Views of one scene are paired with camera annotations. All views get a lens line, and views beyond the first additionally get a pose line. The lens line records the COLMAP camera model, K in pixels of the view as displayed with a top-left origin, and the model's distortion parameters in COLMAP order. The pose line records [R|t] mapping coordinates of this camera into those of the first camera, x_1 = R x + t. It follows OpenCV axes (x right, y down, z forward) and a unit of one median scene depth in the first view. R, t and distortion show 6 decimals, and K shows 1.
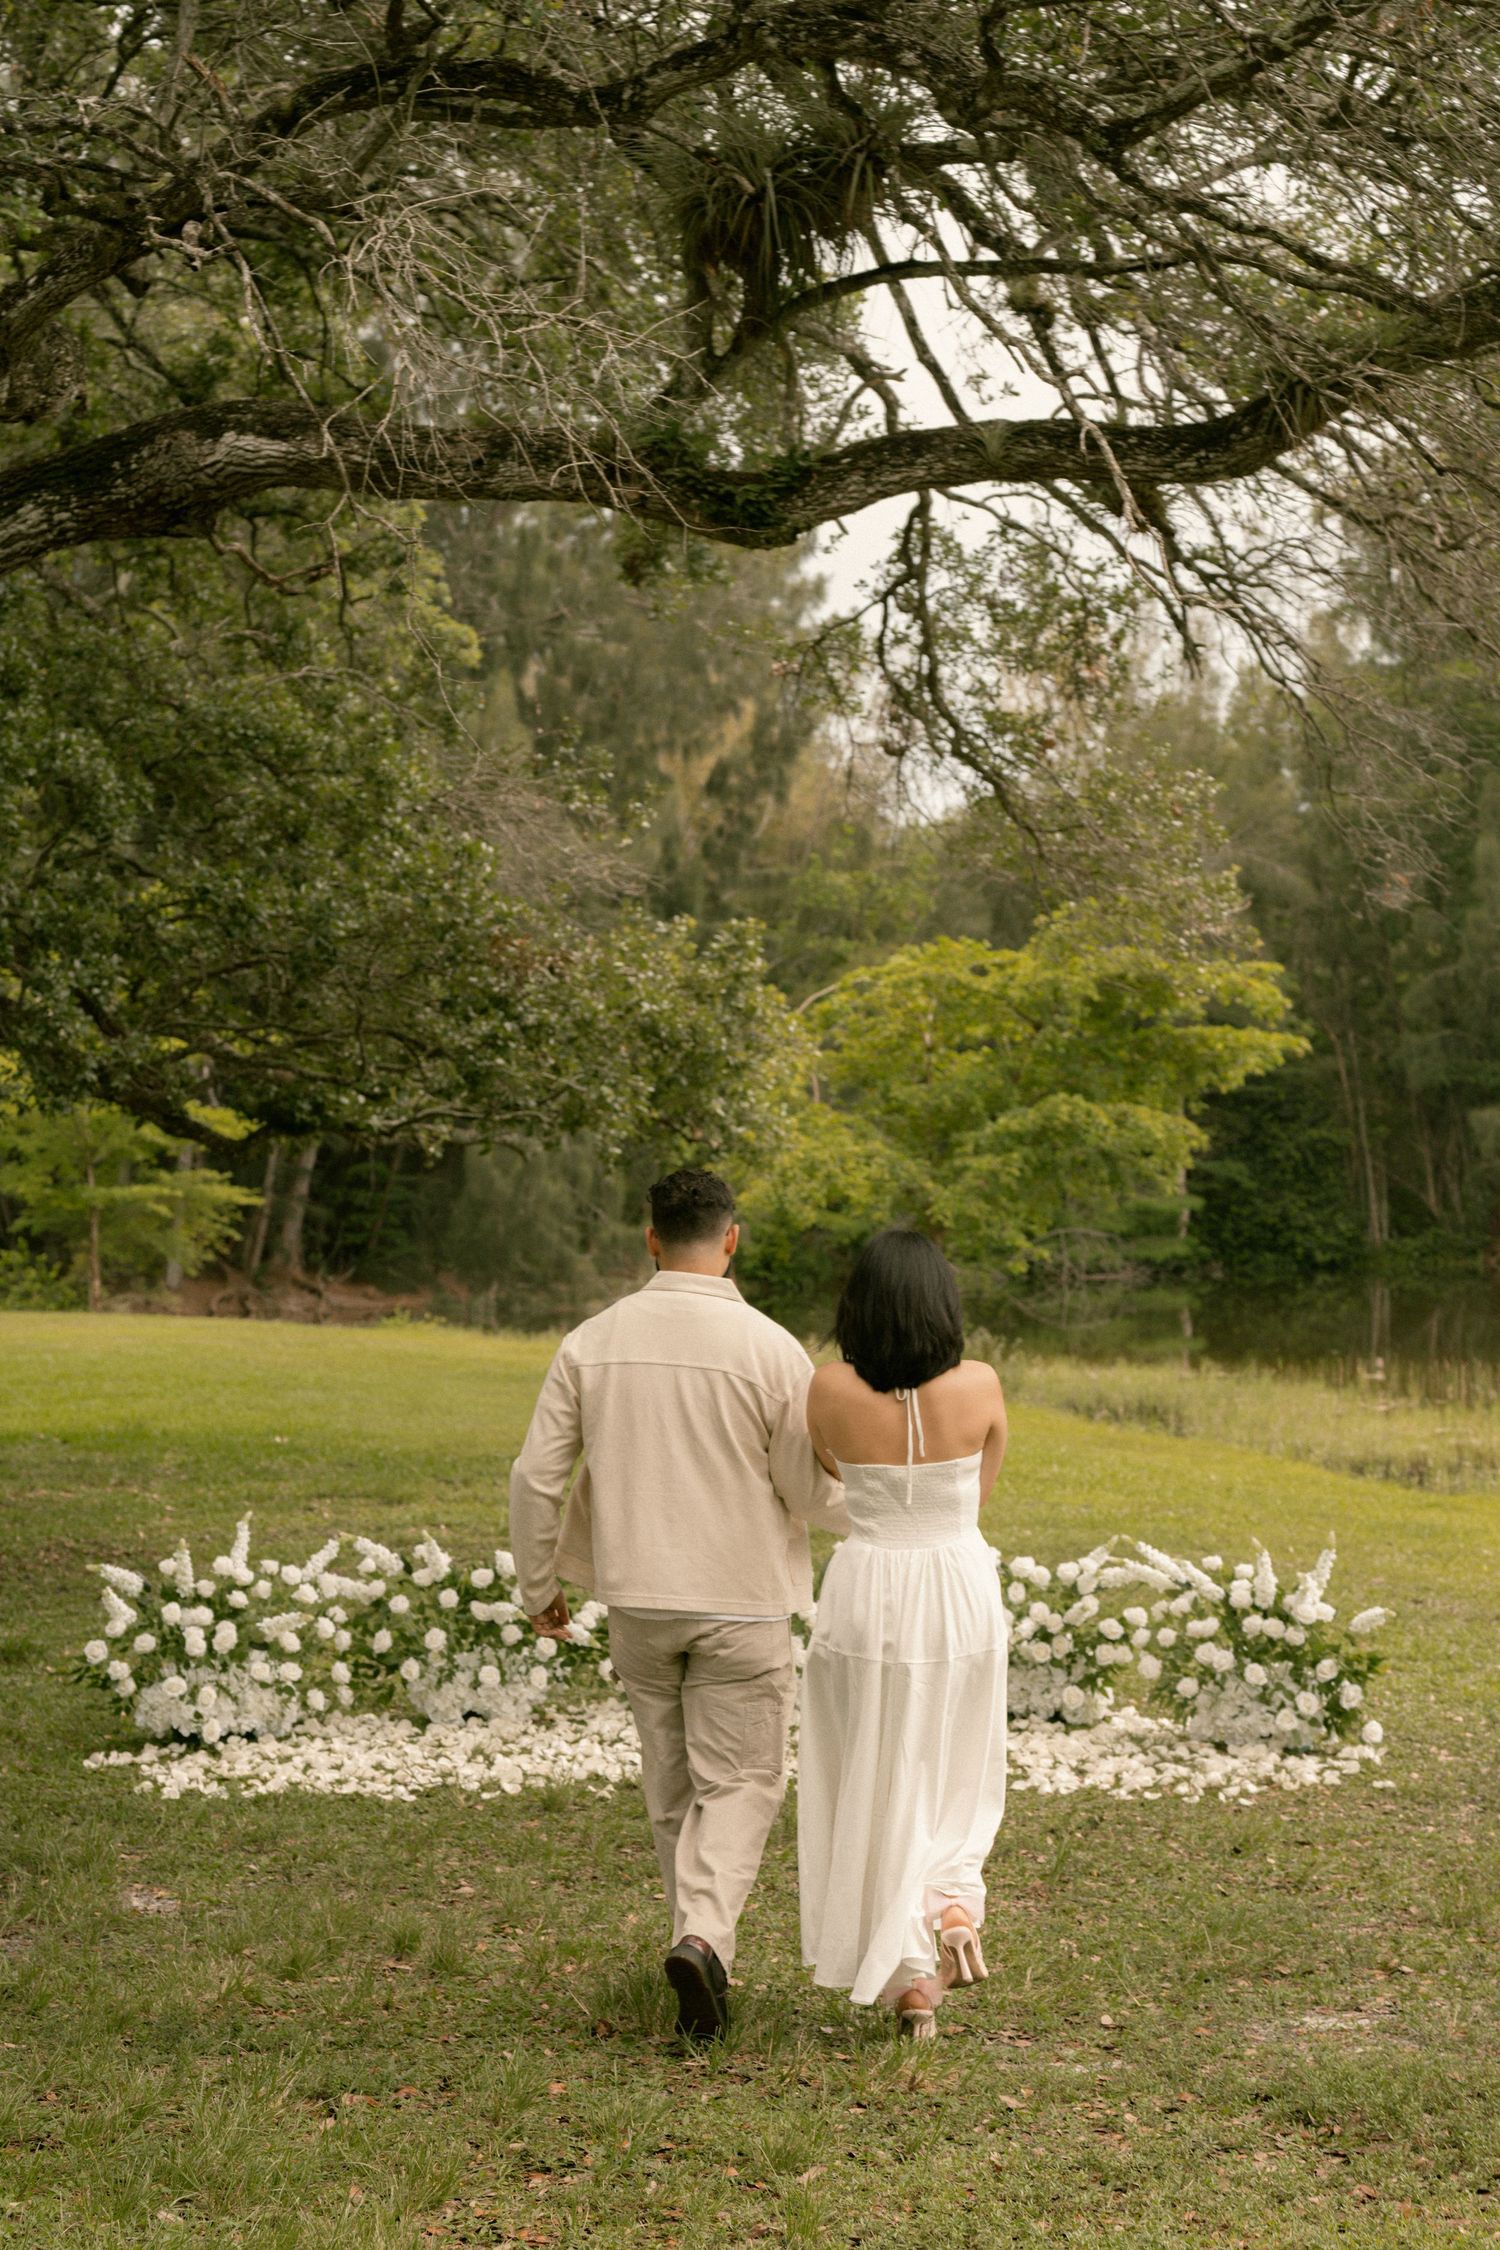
lens RADIAL K [[3633.7, 0, 783.1], [0, 3633.7, 1287.0], [0, 0, 1]] dist [0.026140, -0.039336]
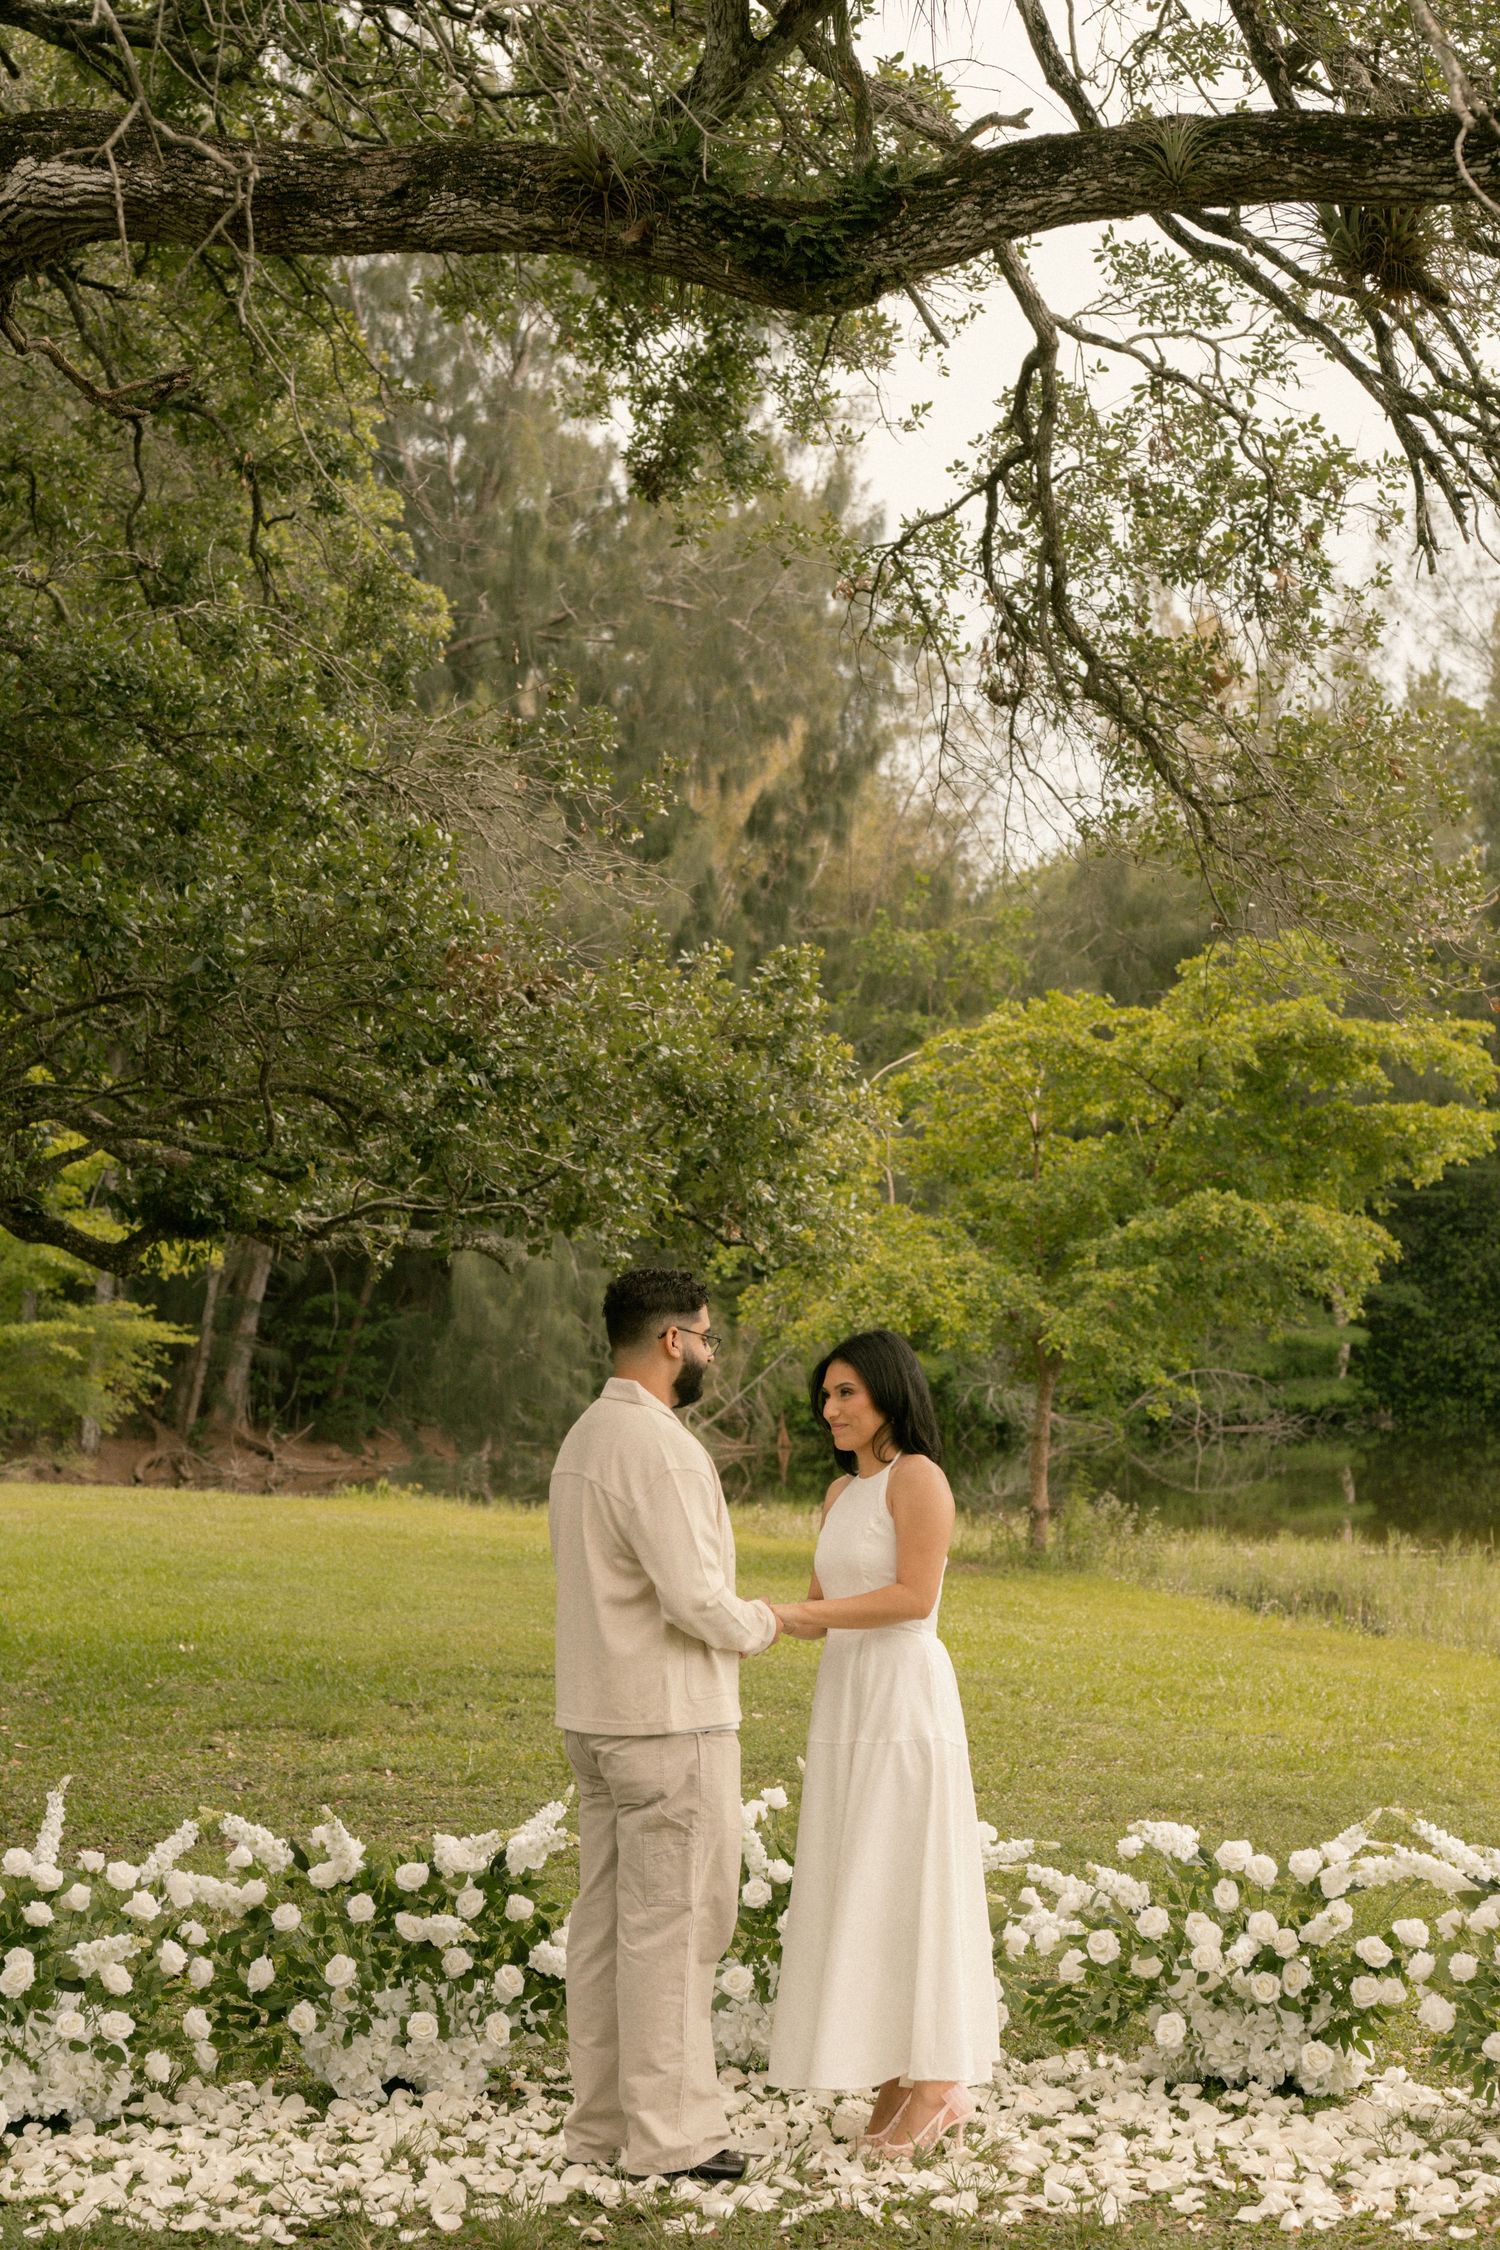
lens RADIAL K [[4498.5, 0, 744.8], [0, 4498.5, 1253.5], [0, 0, 1]] dist [0.019817, 0.034835]
pose [[0.999724, -0.007685, -0.022217, -0.002281], [0.006736, 0.999074, -0.042490, 0.001521], [0.022523, 0.042328, 0.998850, 0.117159]]
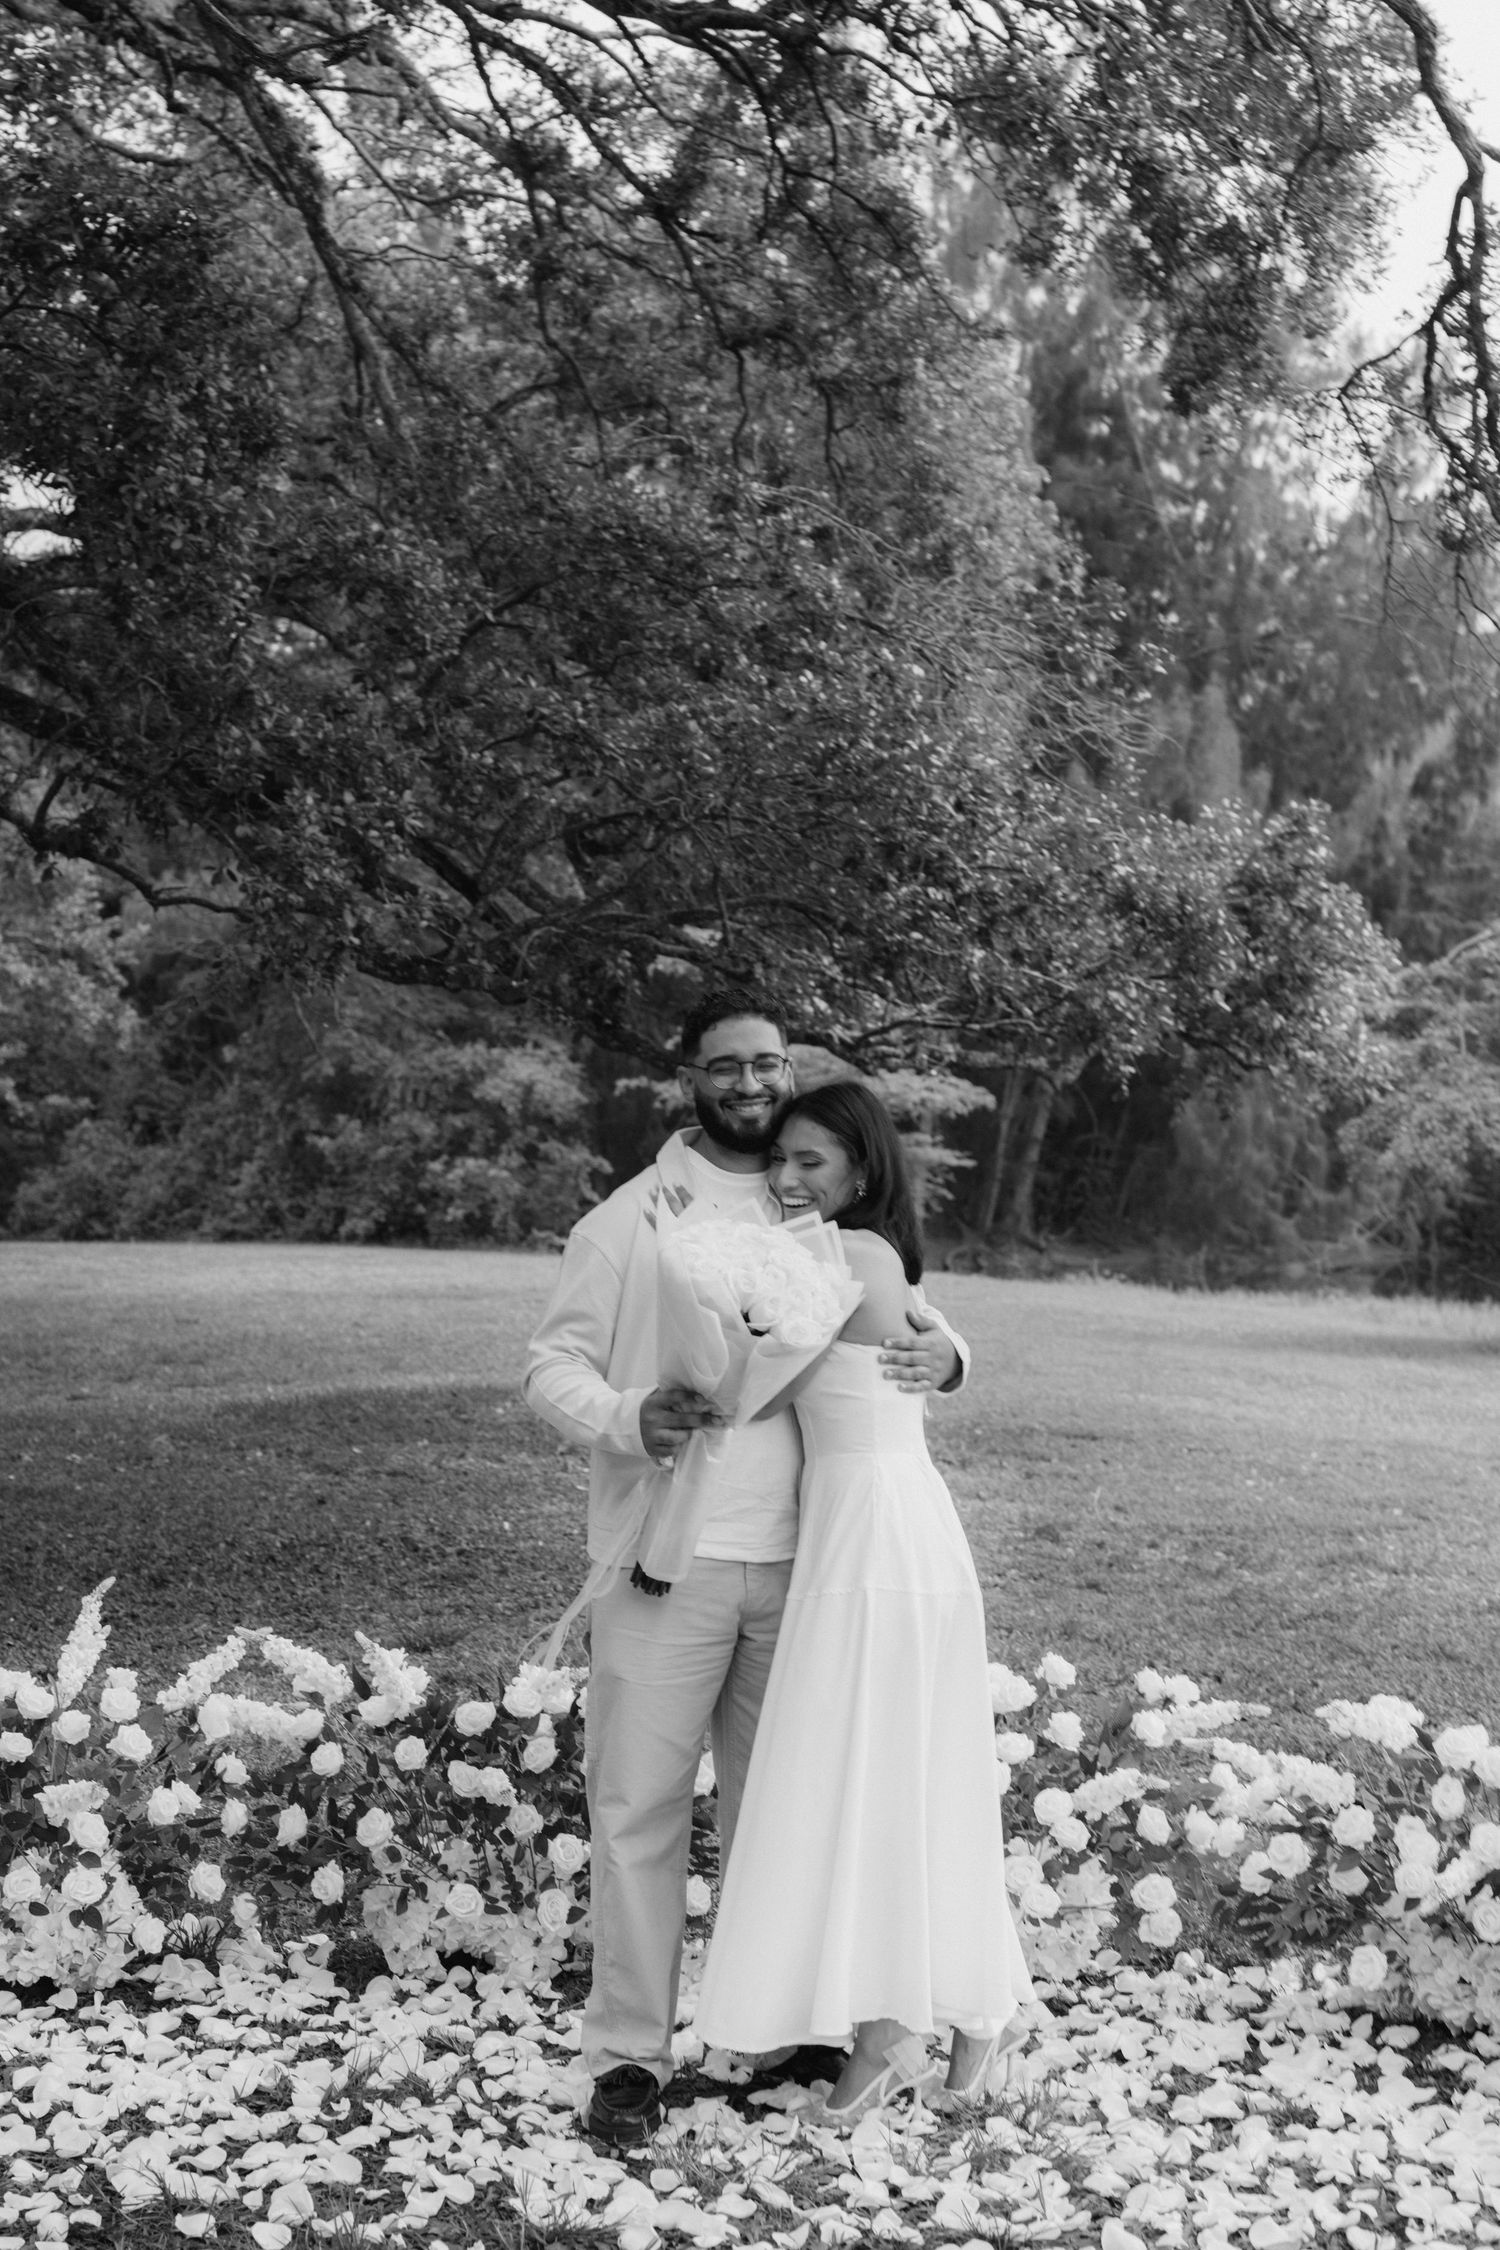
lens RADIAL K [[3291.7, 0, 784.8], [0, 3291.7, 1125.4], [0, 0, 1]] dist [-0.012863, 0.108069]
pose [[0.977941, 0.011012, -0.208591, 0.044027], [-0.018758, 0.999204, -0.035192, 0.003844], [0.208038, 0.038329, 0.977370, 0.330123]]
